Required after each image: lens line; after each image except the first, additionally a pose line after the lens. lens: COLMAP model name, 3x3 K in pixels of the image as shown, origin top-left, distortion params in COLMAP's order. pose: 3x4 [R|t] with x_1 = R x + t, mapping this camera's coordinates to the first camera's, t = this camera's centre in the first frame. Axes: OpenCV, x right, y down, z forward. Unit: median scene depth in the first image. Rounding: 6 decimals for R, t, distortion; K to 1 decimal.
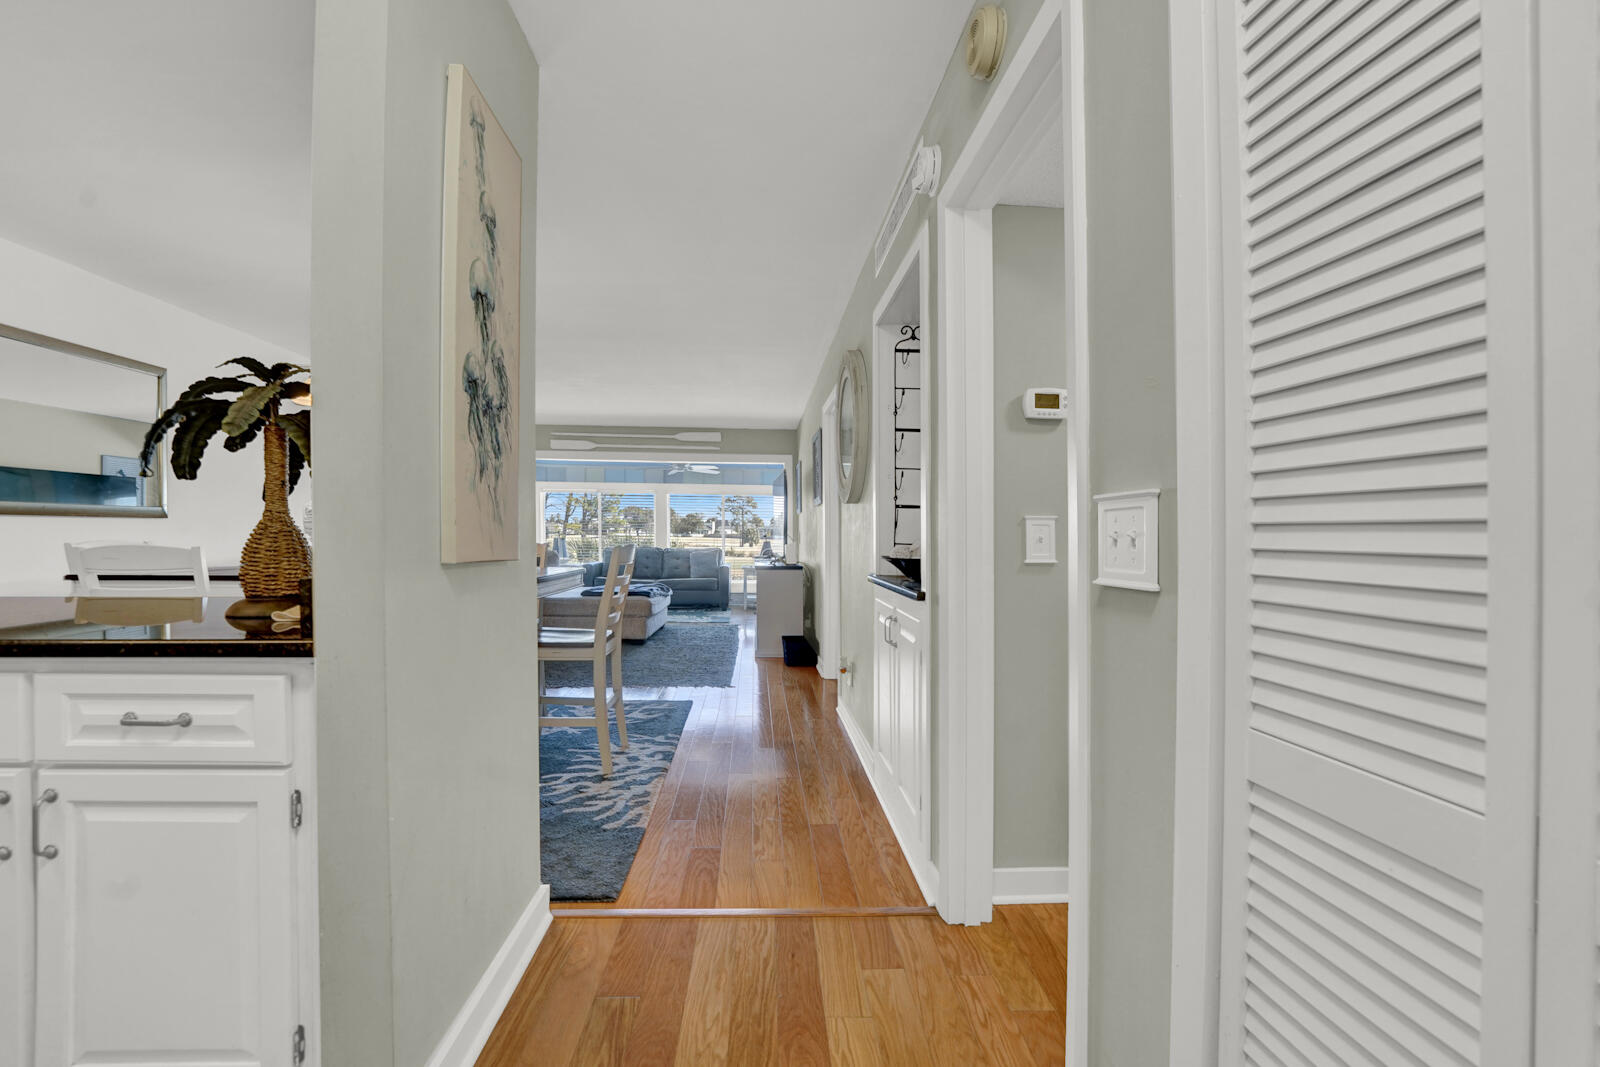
lens RADIAL K [[646.6, 0, 790.3], [0, 646.6, 540.6], [0, 0, 1]] dist [-0.030789, 0.004299]
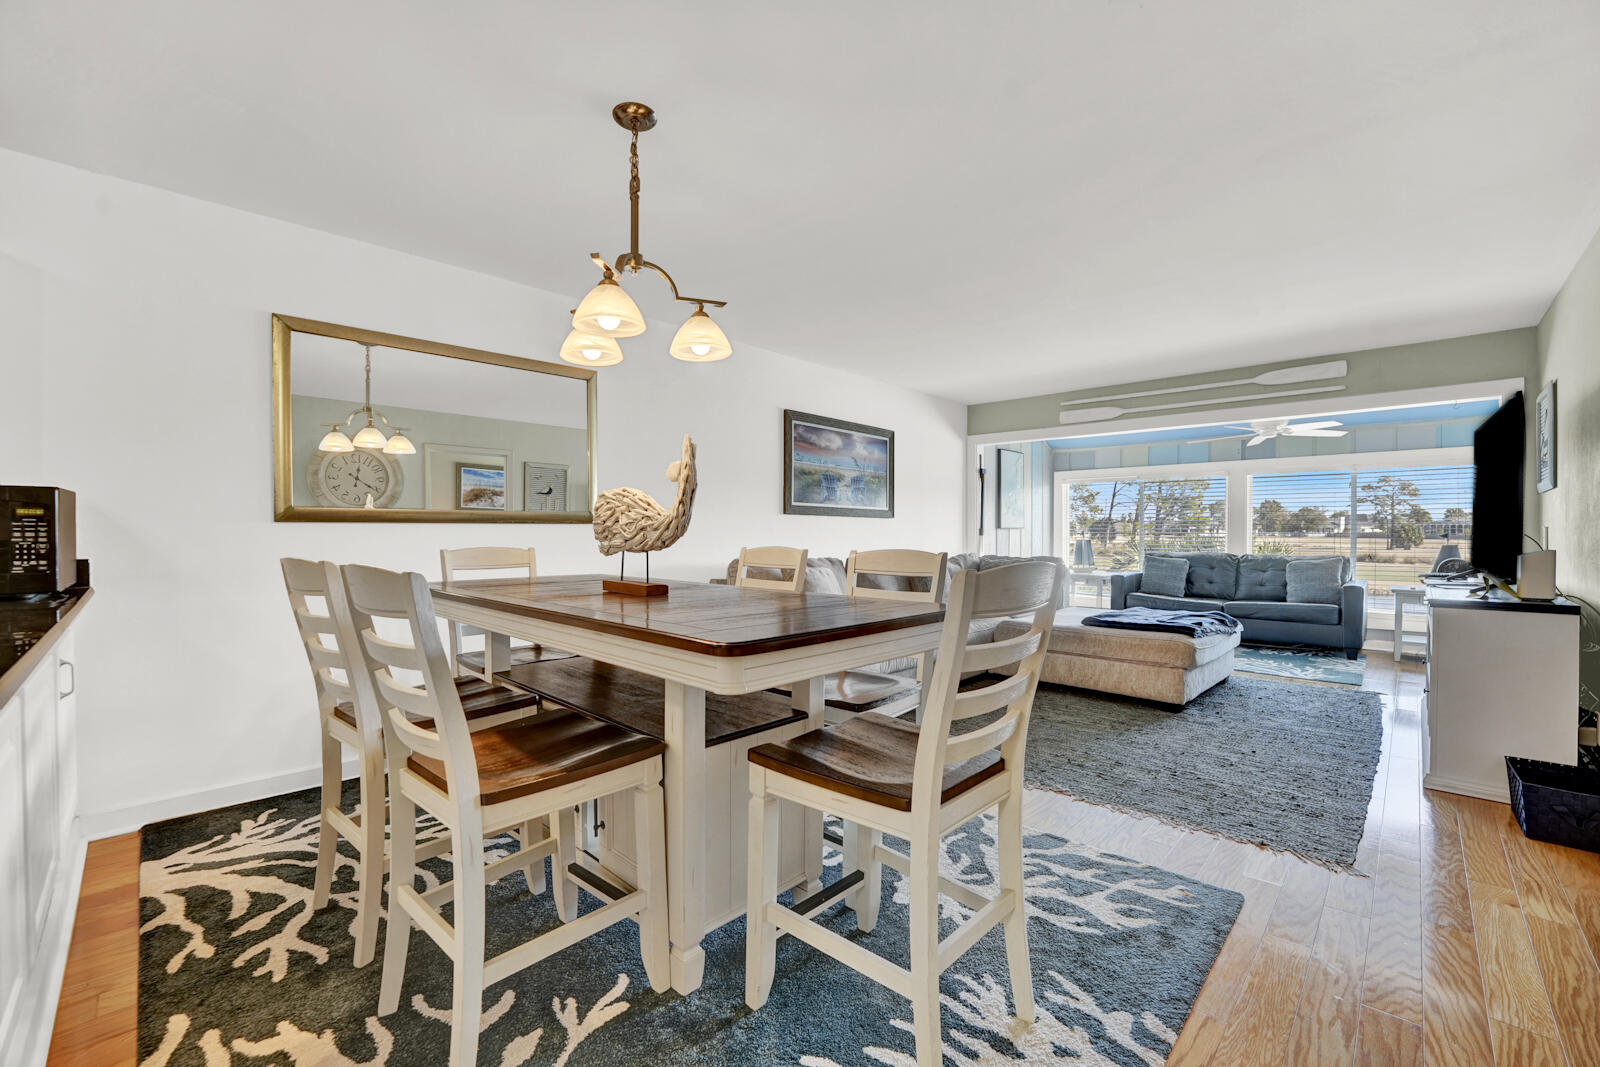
lens RADIAL K [[646.6, 0, 790.9], [0, 646.6, 549.8], [0, 0, 1]] dist [-0.030789, 0.004299]
pose [[0.671137, 0.009203, -0.741276, -0.018837], [0.000668, 0.999915, 0.013019, -0.002555], [0.741333, -0.009233, 0.671074, 0.238690]]
